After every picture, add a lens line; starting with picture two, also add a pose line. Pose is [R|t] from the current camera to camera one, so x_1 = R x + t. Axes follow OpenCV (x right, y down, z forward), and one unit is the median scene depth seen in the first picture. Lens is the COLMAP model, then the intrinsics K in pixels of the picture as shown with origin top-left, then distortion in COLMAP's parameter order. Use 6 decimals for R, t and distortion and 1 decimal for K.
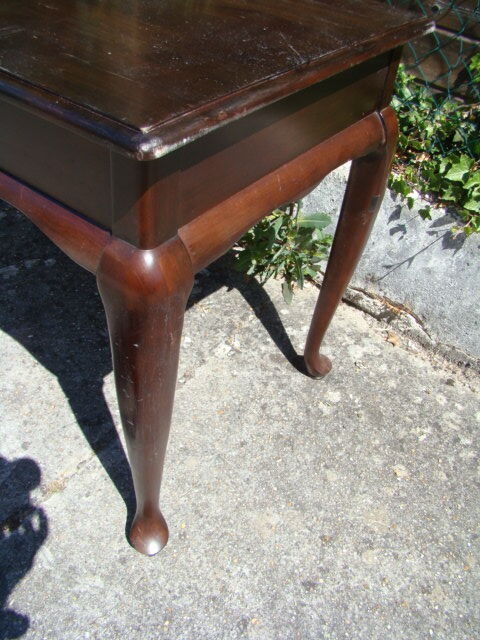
lens RADIAL K [[596.0, 0, 233.5], [0, 596.0, 315.4], [0, 0, 1]] dist [-0.126193, 0.000000]
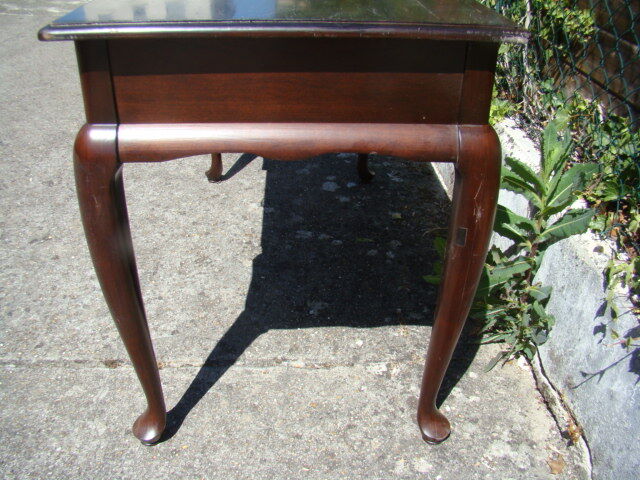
lens RADIAL K [[596.0, 0, 320.4], [0, 596.0, 239.0], [0, 0, 1]] dist [-0.126193, 0.000000]
pose [[0.633778, 0.322461, -0.703097, 0.552316], [-0.492241, 0.869293, -0.045027, -0.034791], [0.596678, 0.374630, 0.709667, 0.202191]]
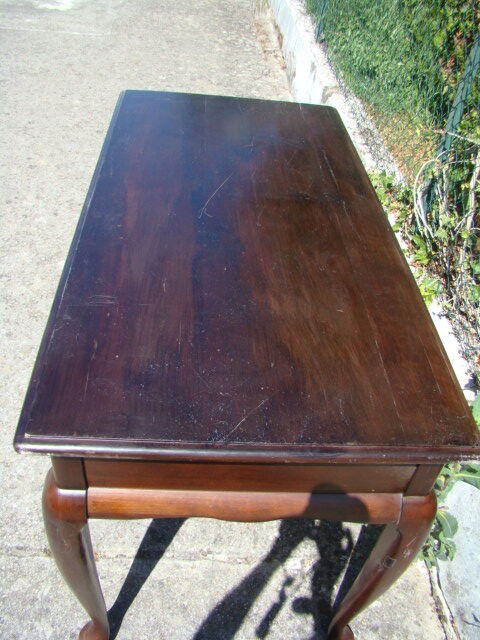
lens RADIAL K [[596.0, 0, 237.8], [0, 596.0, 317.3], [0, 0, 1]] dist [-0.126193, 0.000000]
pose [[0.636737, 0.474066, -0.608134, 0.359629], [-0.546328, 0.833926, 0.078057, -0.353796], [0.544143, 0.282539, 0.789987, -0.001829]]
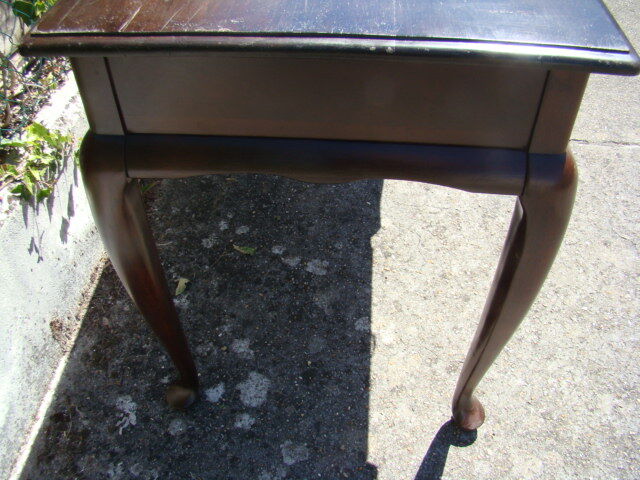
lens RADIAL K [[596.0, 0, 321.6], [0, 596.0, 241.6], [0, 0, 1]] dist [-0.126193, 0.000000]
pose [[-0.536984, -0.662789, 0.521881, -0.973254], [0.532062, 0.213983, 0.819220, -0.964719], [-0.654643, 0.717581, 0.237739, 0.862981]]
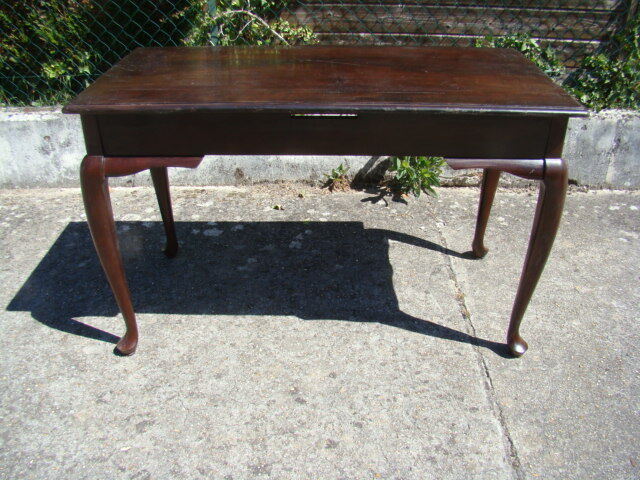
lens RADIAL K [[596.0, 0, 323.0], [0, 596.0, 241.2], [0, 0, 1]] dist [-0.126193, 0.000000]
pose [[0.791409, -0.390809, 0.470042, -1.199275], [0.463927, 0.884702, -0.045541, 0.020247], [-0.398050, 0.254107, 0.881468, -0.426097]]
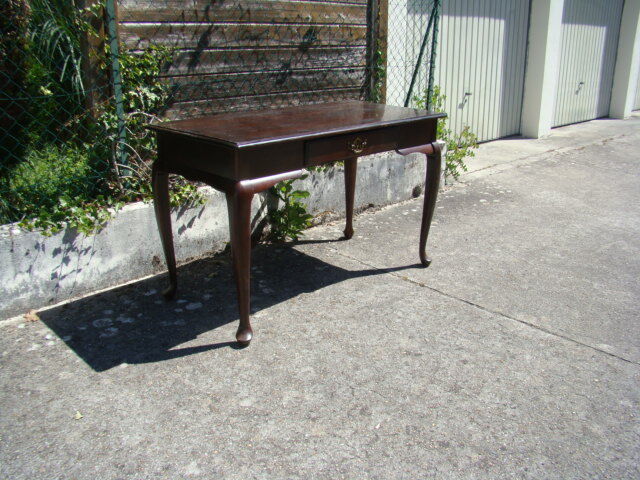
lens RADIAL K [[596.0, 0, 320.6], [0, 596.0, 241.2], [0, 0, 1]] dist [-0.126193, 0.000000]
pose [[0.146440, -0.424211, 0.893645, -2.189378], [0.668305, 0.708471, 0.226795, -0.555656], [-0.729331, 0.564016, 0.387251, 0.122935]]
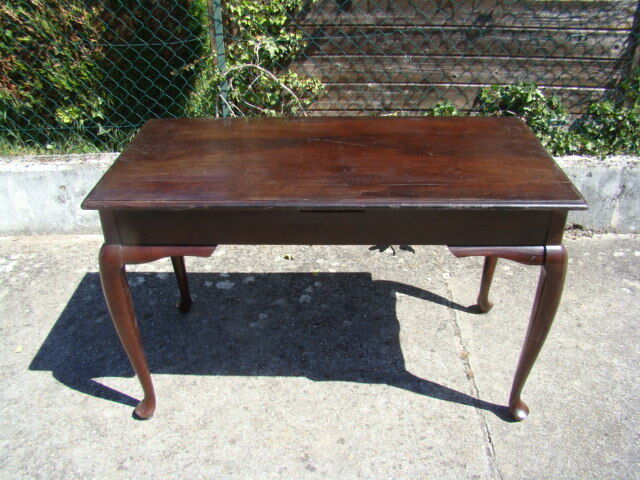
lens RADIAL K [[596.0, 0, 319.2], [0, 596.0, 241.6], [0, 0, 1]] dist [-0.126193, 0.000000]
pose [[0.800180, -0.396106, 0.450346, -1.154079], [0.467214, 0.882497, -0.053942, -0.122799], [-0.376063, 0.253572, 0.891223, -0.513518]]
